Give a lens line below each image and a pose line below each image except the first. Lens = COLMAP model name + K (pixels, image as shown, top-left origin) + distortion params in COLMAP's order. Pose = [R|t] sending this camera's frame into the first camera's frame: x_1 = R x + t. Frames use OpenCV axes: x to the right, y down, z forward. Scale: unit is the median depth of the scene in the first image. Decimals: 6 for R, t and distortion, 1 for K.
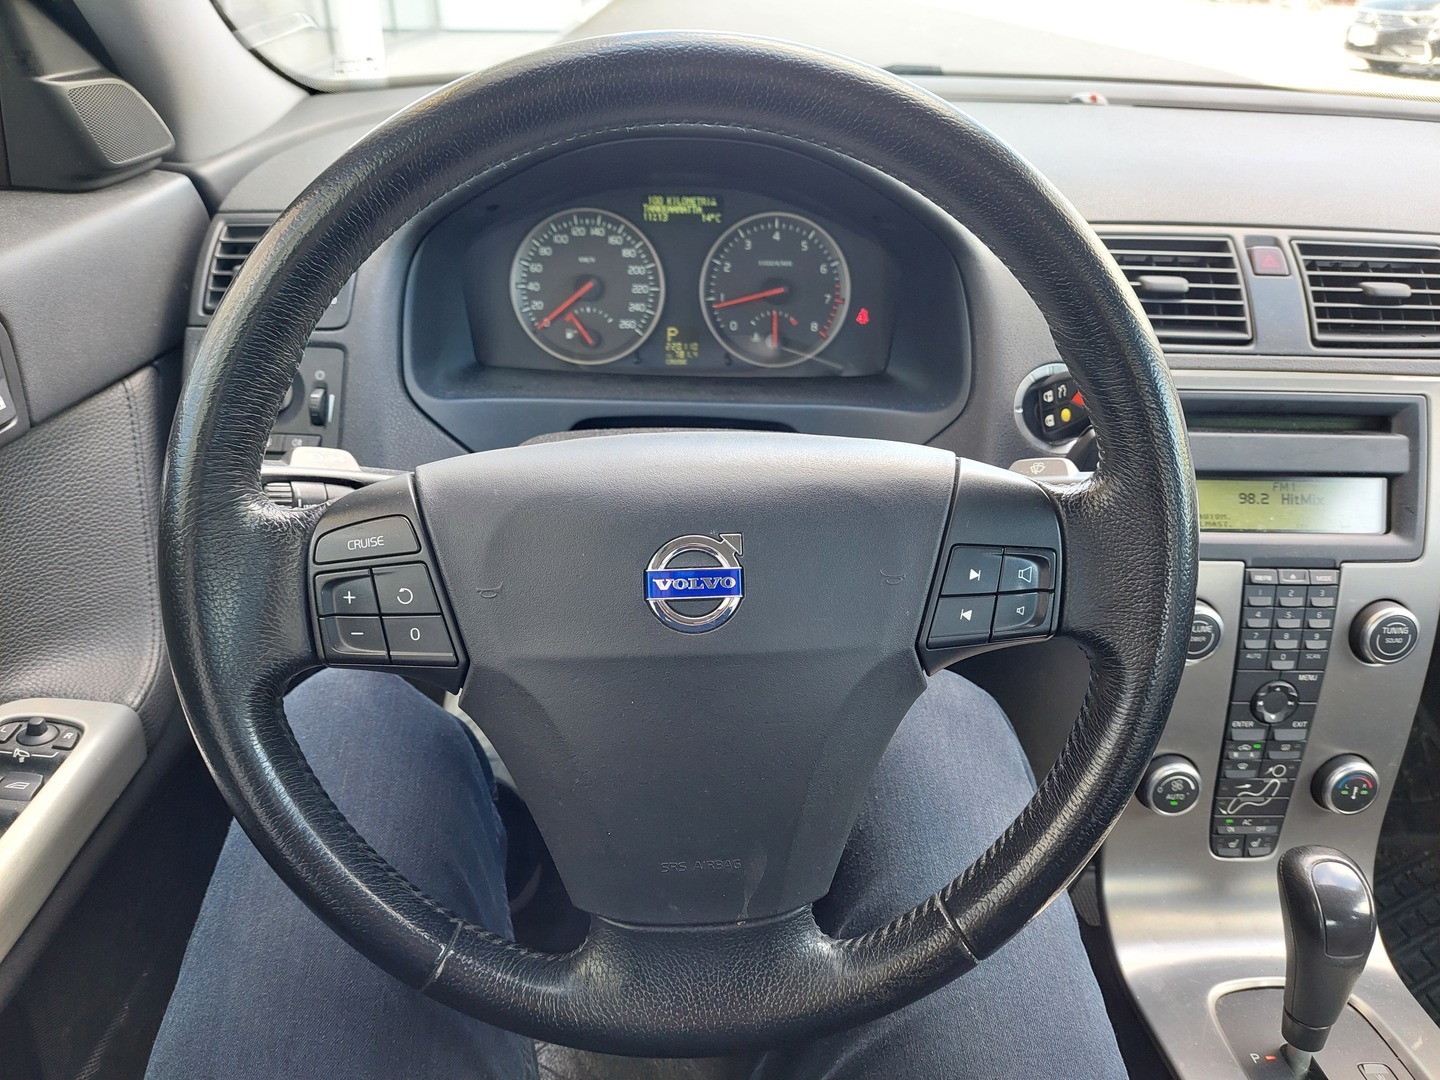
lens RADIAL K [[1058.1, 0, 720.0], [0, 1058.1, 540.0], [0, 0, 1]] dist [0.007060, -0.007963]
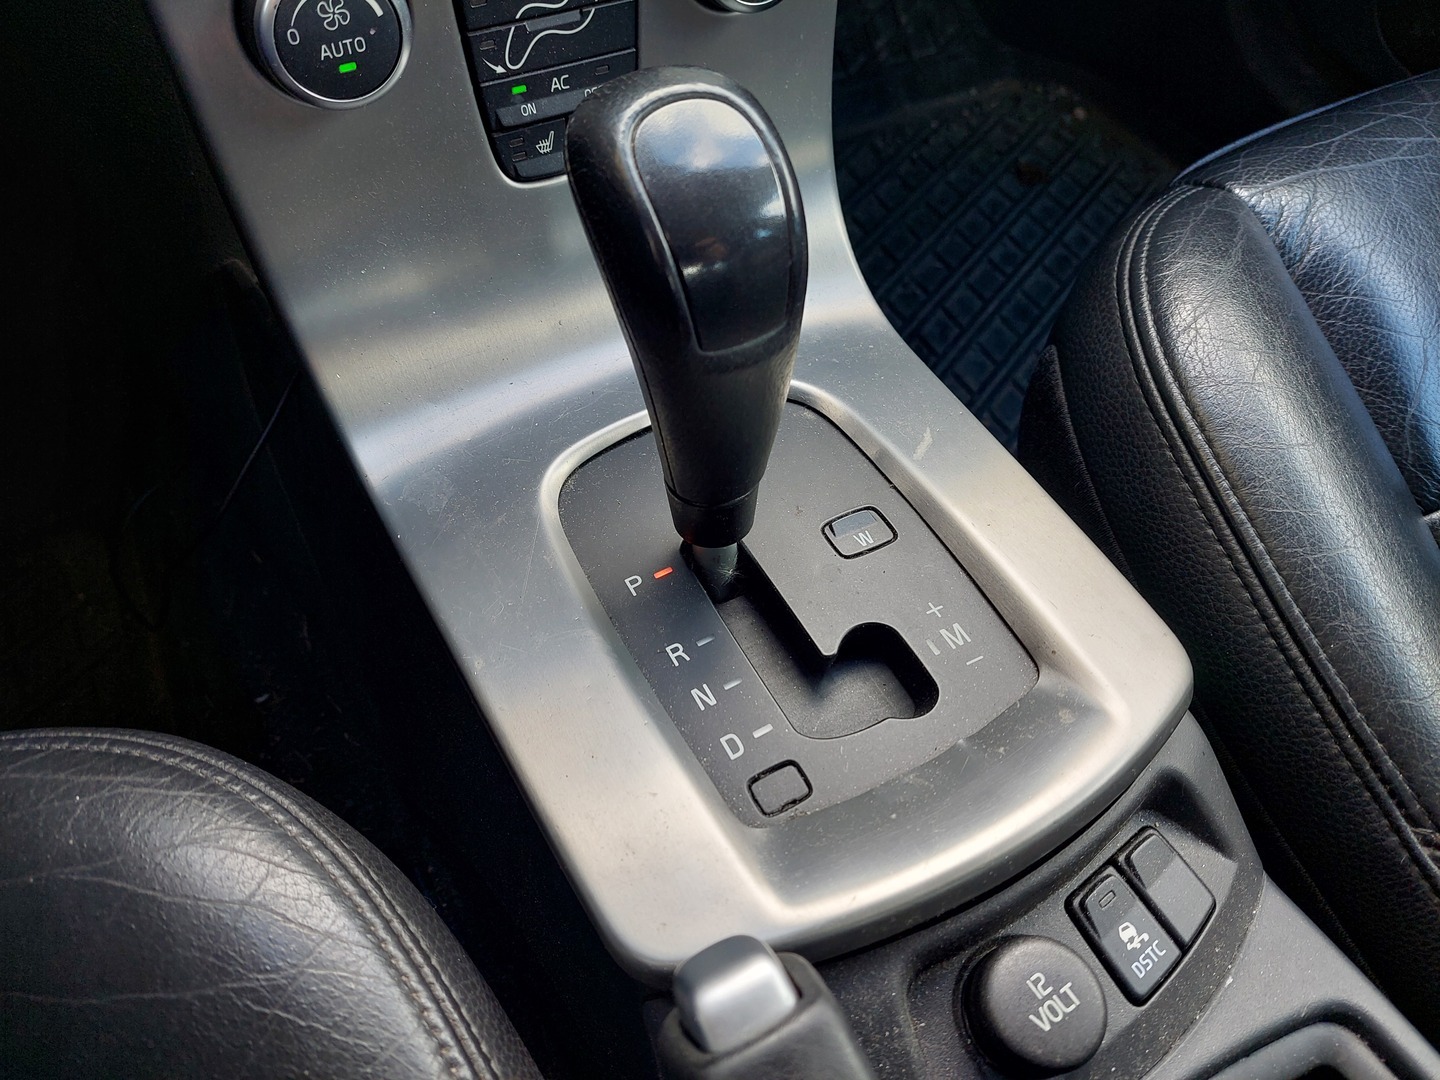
lens RADIAL K [[1058.1, 0, 720.0], [0, 1058.1, 540.0], [0, 0, 1]] dist [0.007060, -0.007963]
pose [[0.898035, -0.347697, 0.269518, 0.379300], [0.166355, 0.835551, 0.523623, 0.209004], [-0.407258, -0.425396, 0.808195, 0.552870]]
